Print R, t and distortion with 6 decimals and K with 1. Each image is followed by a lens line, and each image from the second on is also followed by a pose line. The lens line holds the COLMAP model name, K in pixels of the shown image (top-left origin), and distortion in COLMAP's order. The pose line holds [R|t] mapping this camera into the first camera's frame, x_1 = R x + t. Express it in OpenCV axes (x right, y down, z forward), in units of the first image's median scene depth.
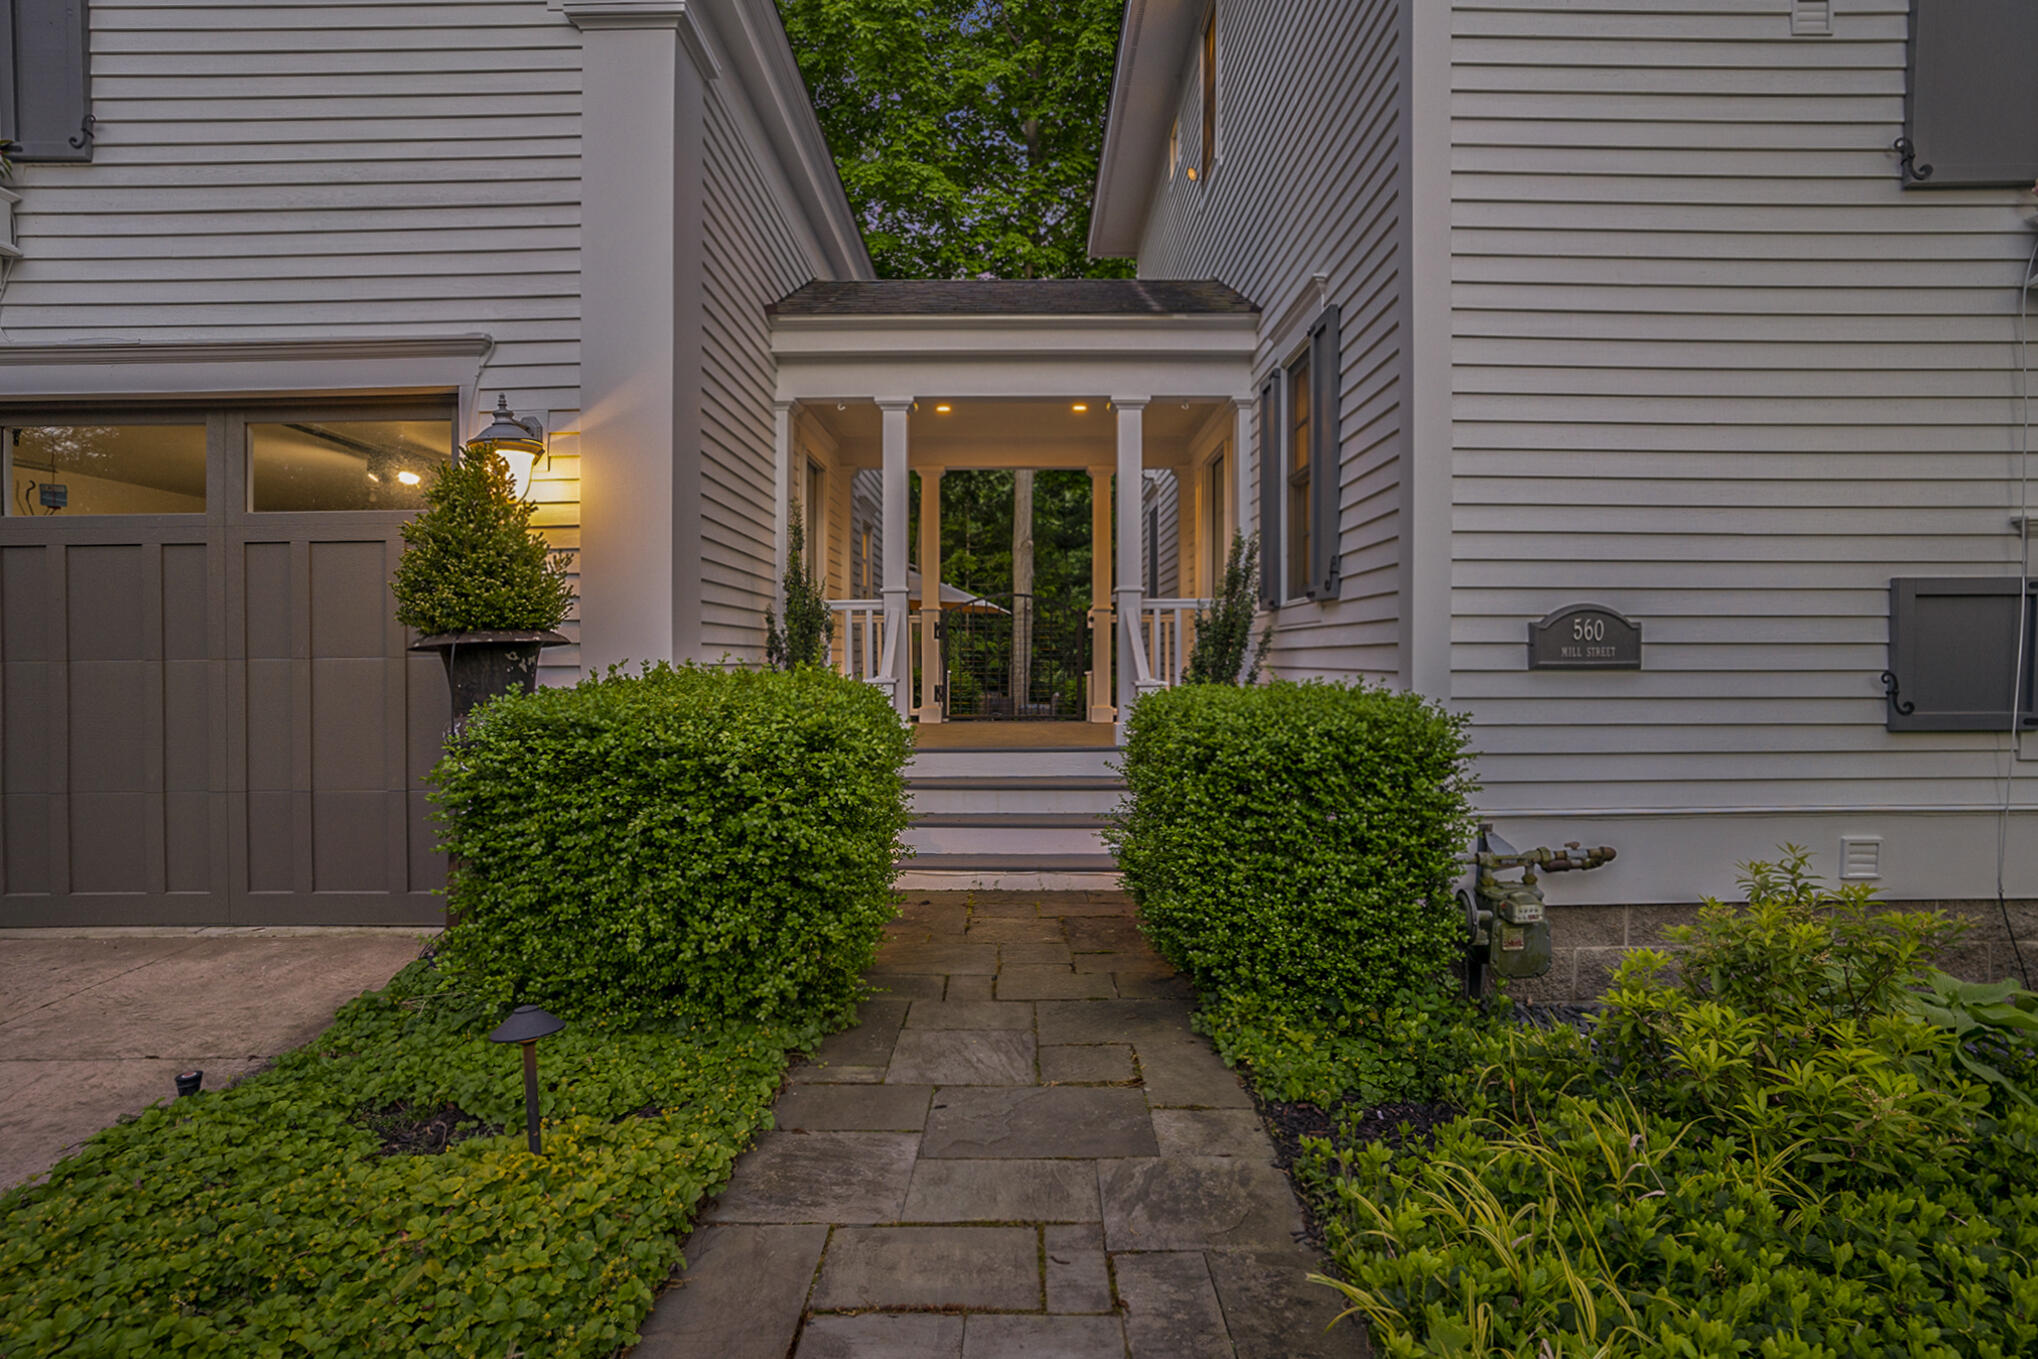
lens RADIAL K [[1045.2, 0, 972.4], [0, 1045.2, 684.8], [0, 0, 1]] dist [-0.057912, 0.021937]
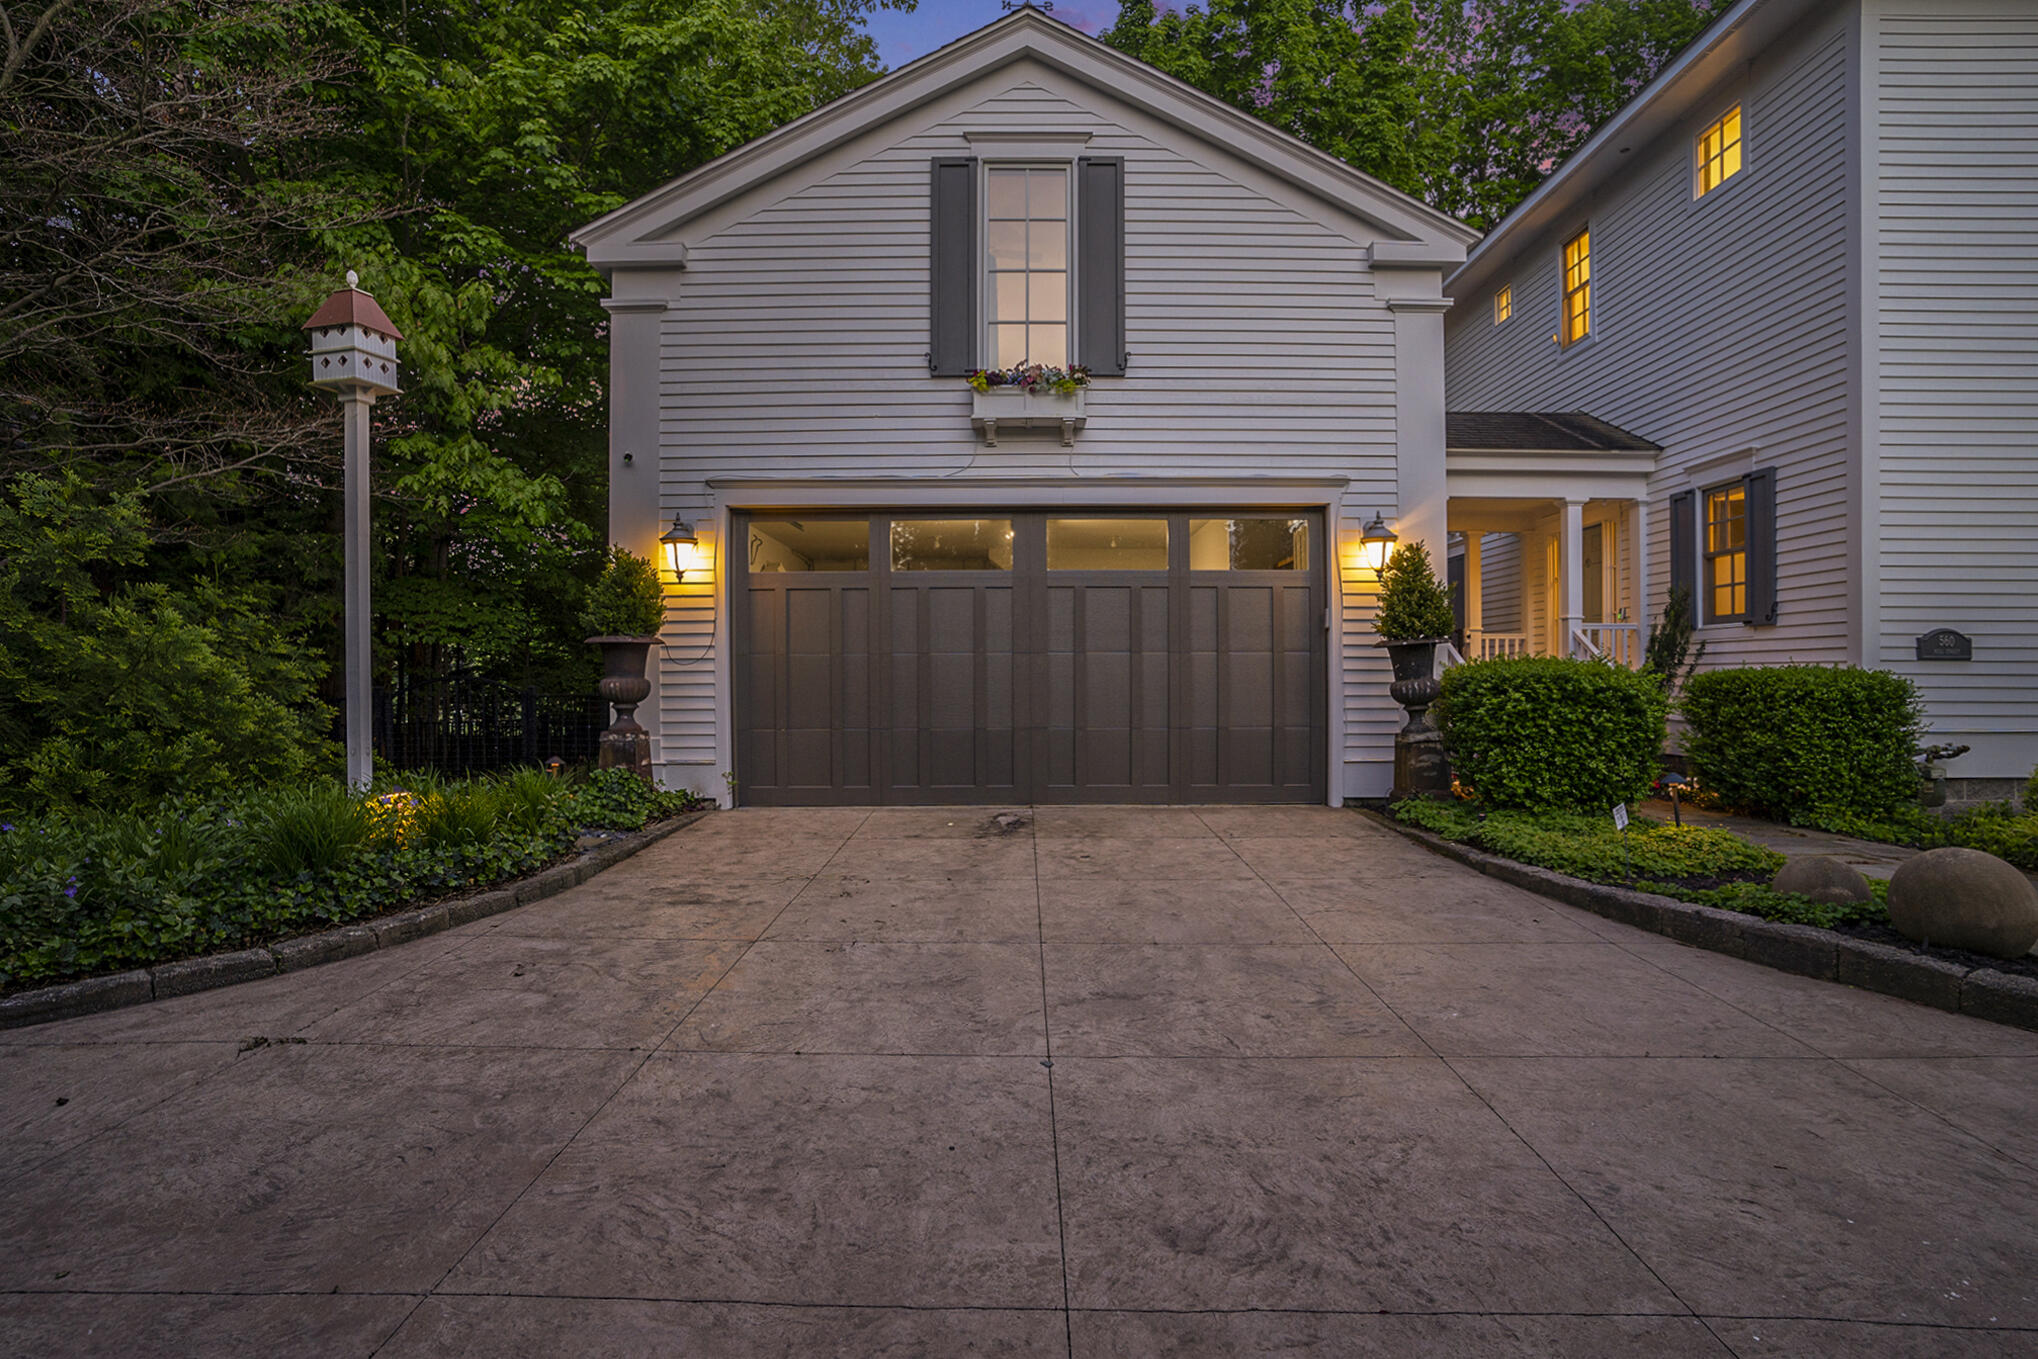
lens RADIAL K [[1045.2, 0, 1012.2], [0, 1045.2, 692.9], [0, 0, 1]] dist [-0.057912, 0.021937]
pose [[0.999925, 0.002410, 0.012041, -1.231691], [-0.002205, 0.999853, -0.016986, 0.085122], [-0.012080, 0.016958, 0.999783, -0.938140]]
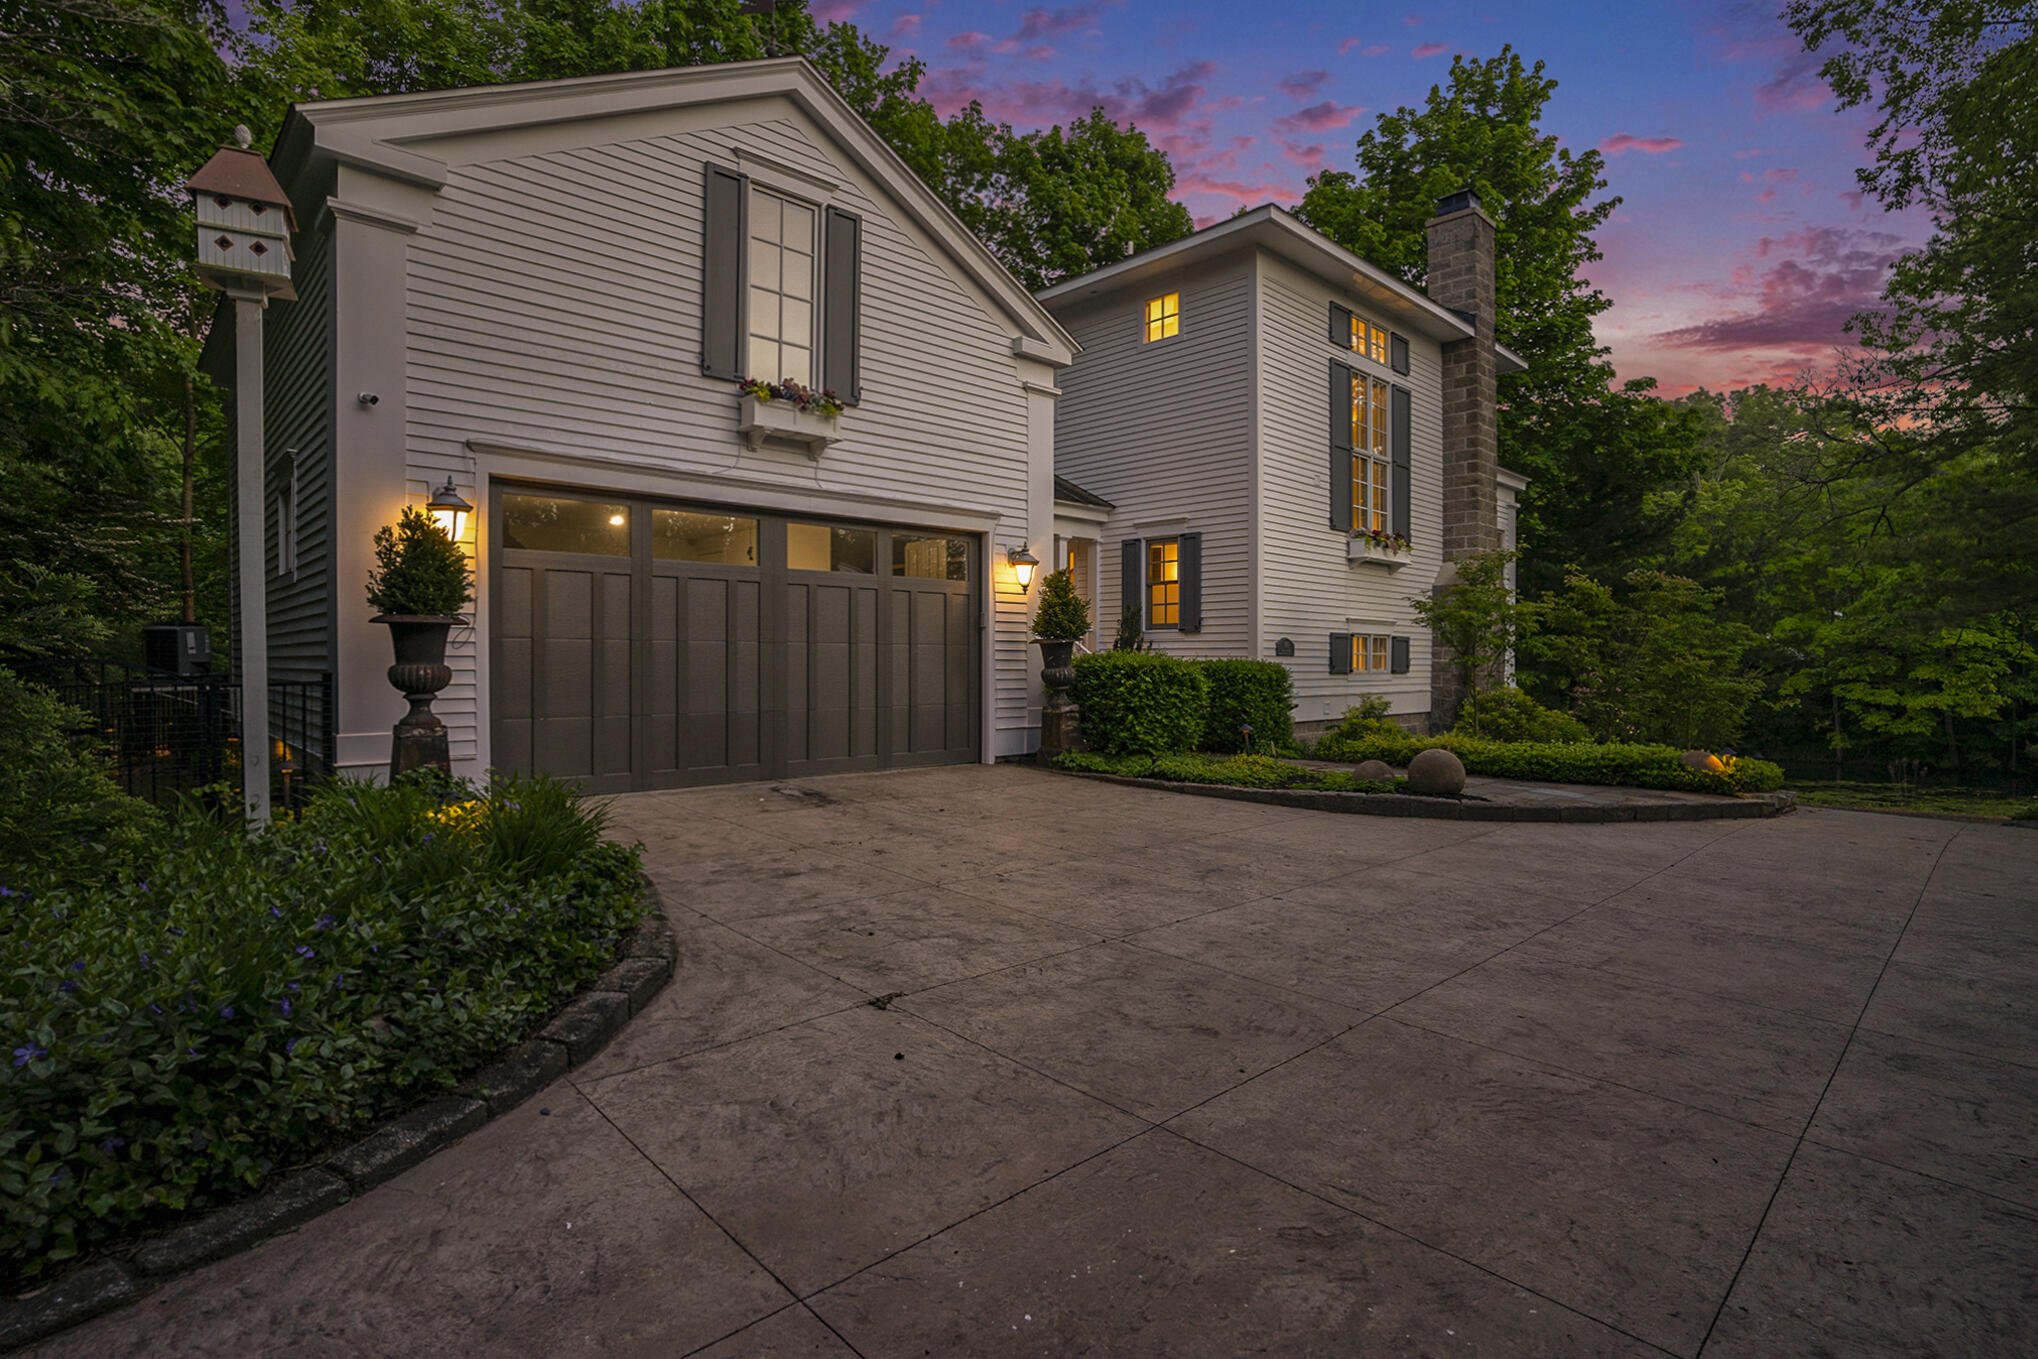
lens RADIAL K [[1045.2, 0, 1051.7], [0, 1045.2, 693.2], [0, 0, 1]] dist [-0.057912, 0.021937]
pose [[0.692250, -0.015298, 0.721495, -2.421506], [0.012731, 0.999879, 0.008986, 0.067457], [-0.721545, 0.002965, 0.692361, -0.869843]]
